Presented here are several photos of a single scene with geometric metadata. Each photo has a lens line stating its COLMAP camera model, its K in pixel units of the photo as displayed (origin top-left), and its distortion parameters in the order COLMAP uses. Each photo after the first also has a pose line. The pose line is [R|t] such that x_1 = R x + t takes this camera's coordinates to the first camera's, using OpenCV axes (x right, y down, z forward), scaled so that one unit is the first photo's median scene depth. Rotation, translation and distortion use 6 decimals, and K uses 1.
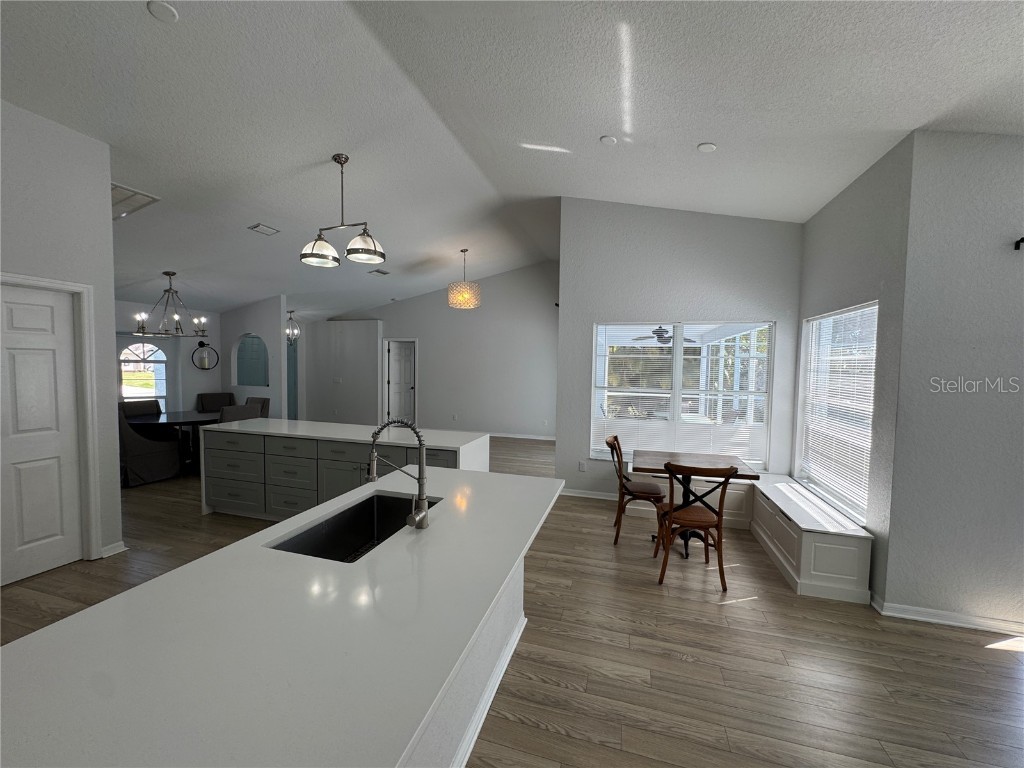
lens RADIAL K [[409.6, 0, 510.4], [0, 409.6, 383.8], [0, 0, 1]] dist [-0.004825, 0.000680]
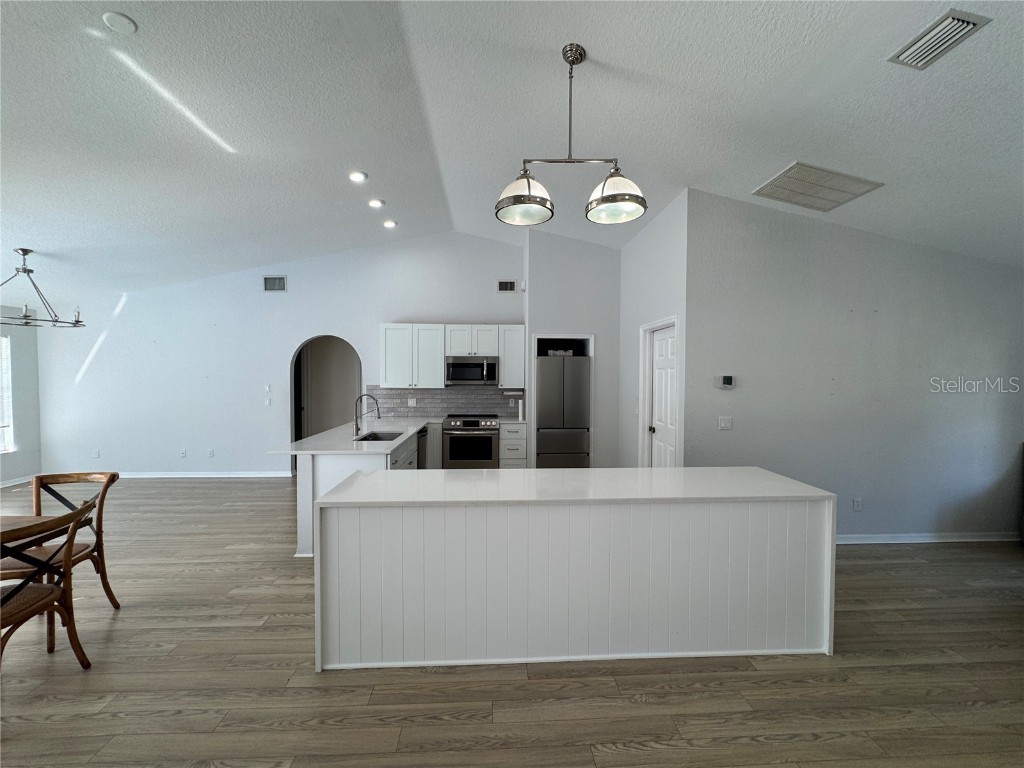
lens RADIAL K [[409.6, 0, 510.1], [0, 409.6, 384.3], [0, 0, 1]] dist [-0.004825, 0.000680]
pose [[-0.942121, -0.007340, -0.335192, -0.078681], [-0.032758, 0.996992, 0.070240, -0.052946], [0.333668, 0.077155, -0.939528, 1.099820]]
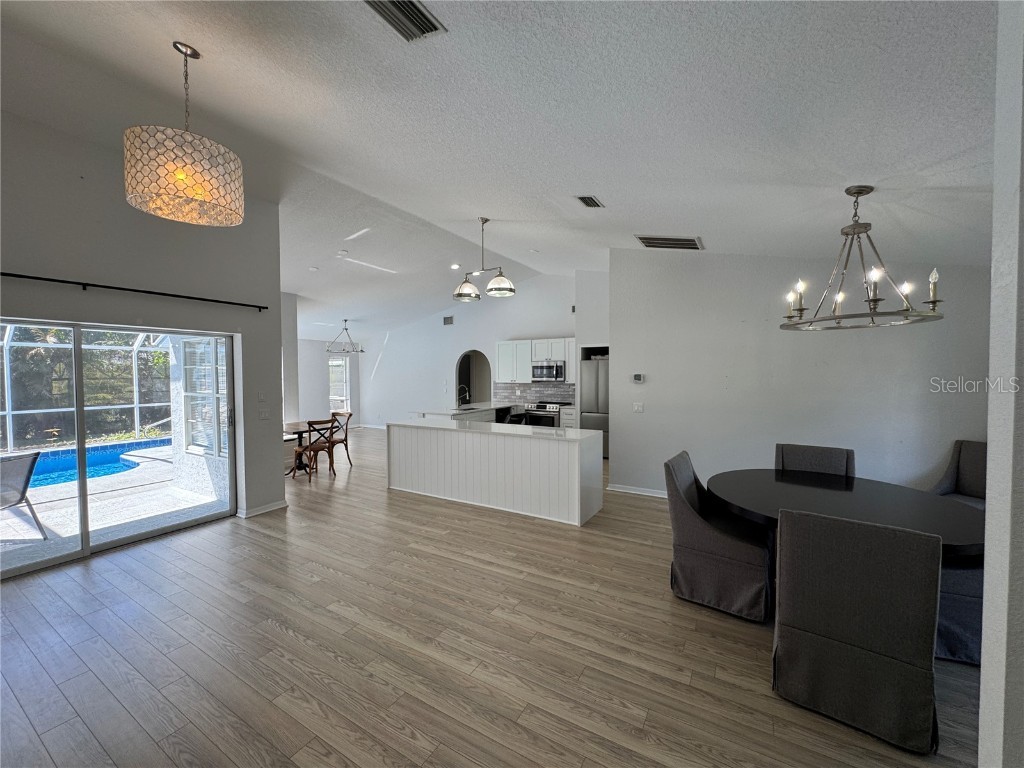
lens RADIAL K [[409.6, 0, 511.6], [0, 409.6, 384.8], [0, 0, 1]] dist [-0.004825, 0.000680]
pose [[-0.969734, -0.015869, 0.243647, -0.570858], [0.004688, 0.996492, 0.083561, -0.087106], [-0.244118, 0.082174, -0.966258, 1.573033]]
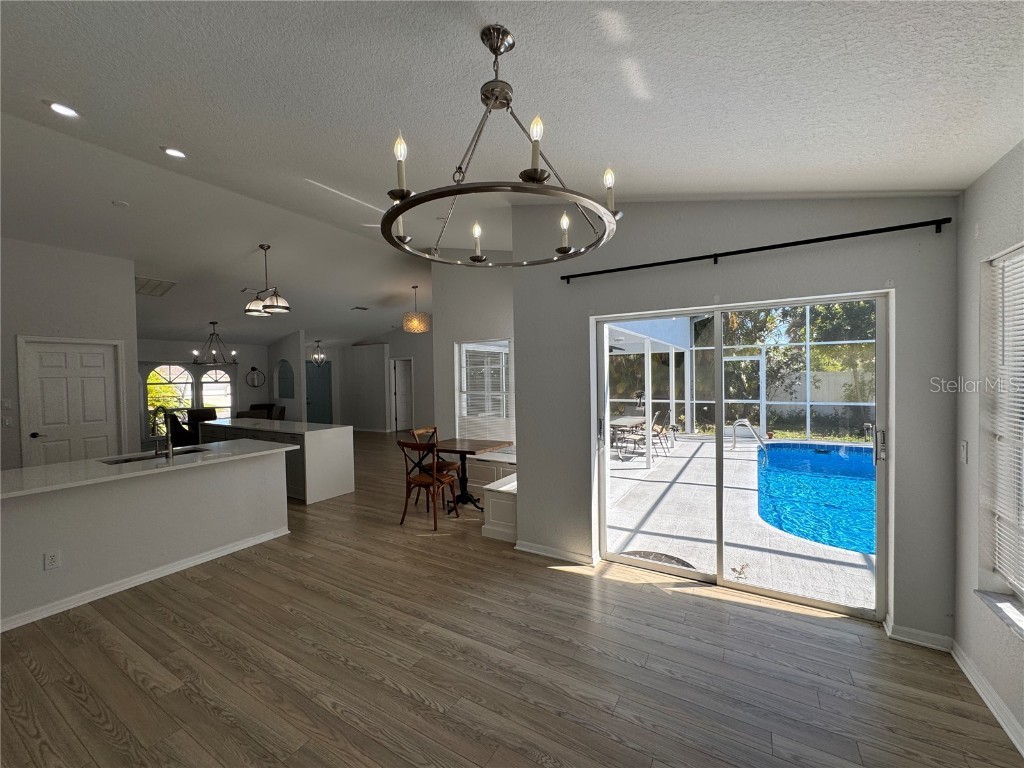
lens RADIAL K [[409.6, 0, 510.1], [0, 409.6, 383.4], [0, 0, 1]] dist [-0.004825, 0.000680]
pose [[0.968080, -0.028786, -0.248985, 0.581763], [0.020888, 0.999193, -0.034305, 0.024780], [0.249771, 0.028009, 0.967900, -0.168023]]
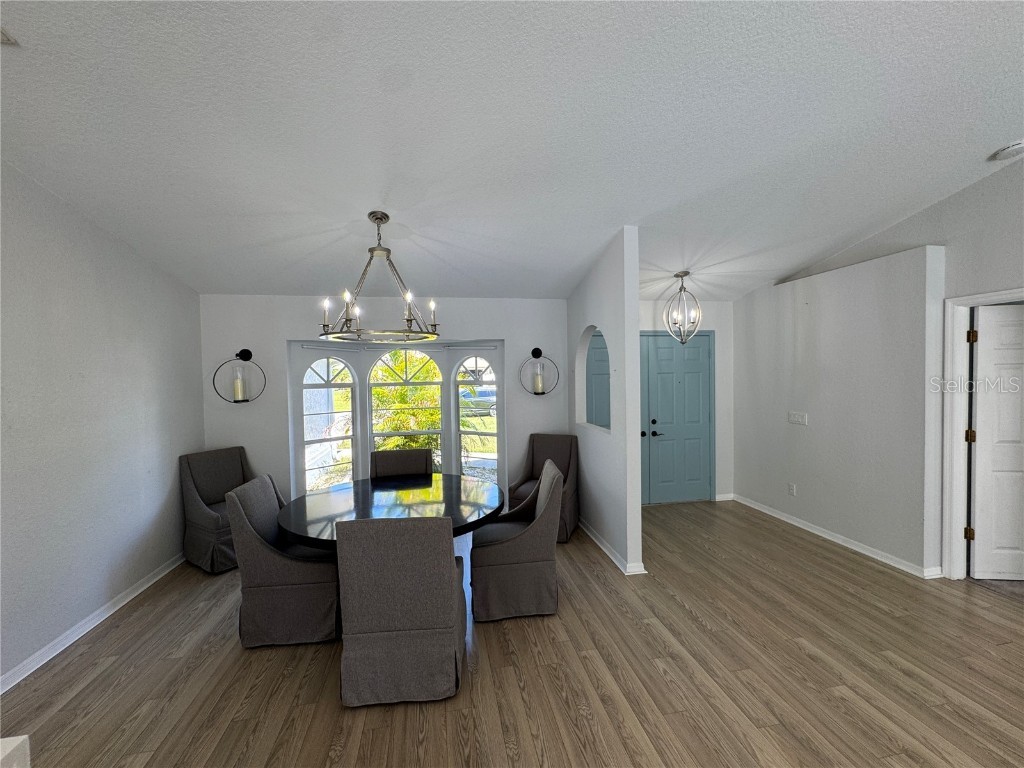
lens RADIAL K [[409.6, 0, 511.0], [0, 409.6, 383.0], [0, 0, 1]] dist [-0.004825, 0.000680]
pose [[0.449782, -0.003972, -0.893130, -0.301587], [-0.021800, 0.999643, -0.015424, -0.055176], [0.892872, 0.026407, 0.449535, 0.927477]]
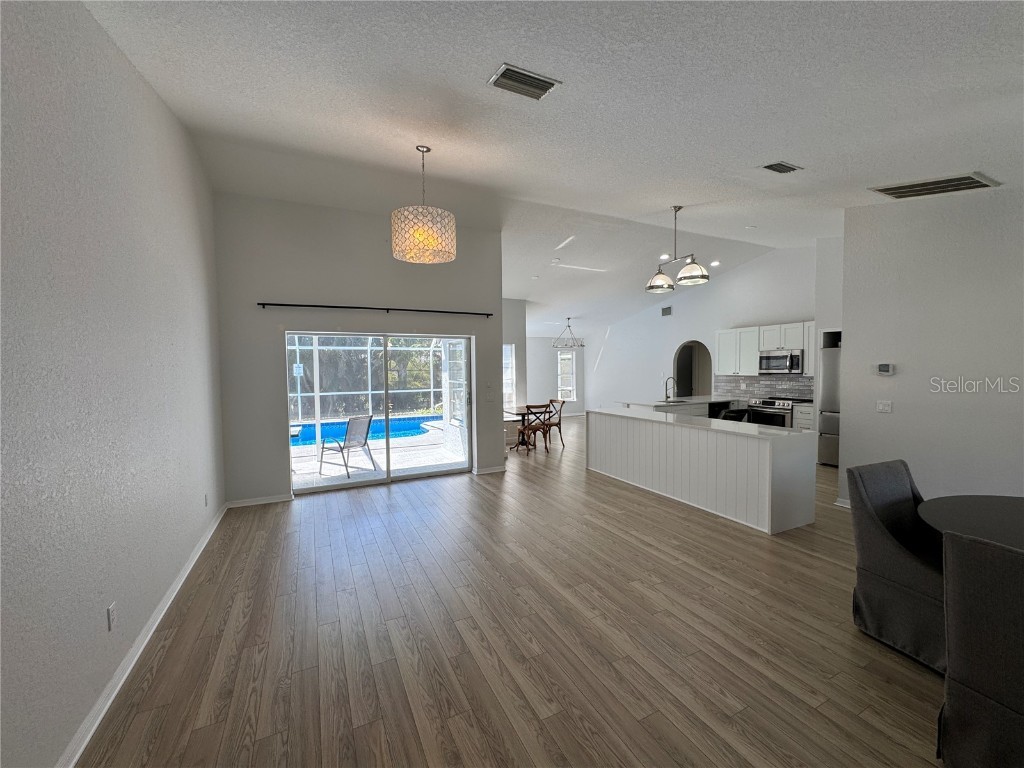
lens RADIAL K [[409.6, 0, 511.7], [0, 409.6, 384.8], [0, 0, 1]] dist [-0.004825, 0.000680]
pose [[-0.679705, -0.037069, 0.732548, -0.704902], [0.039375, 0.995438, 0.086907, -0.084048], [-0.732428, 0.087916, -0.675145, 1.579070]]
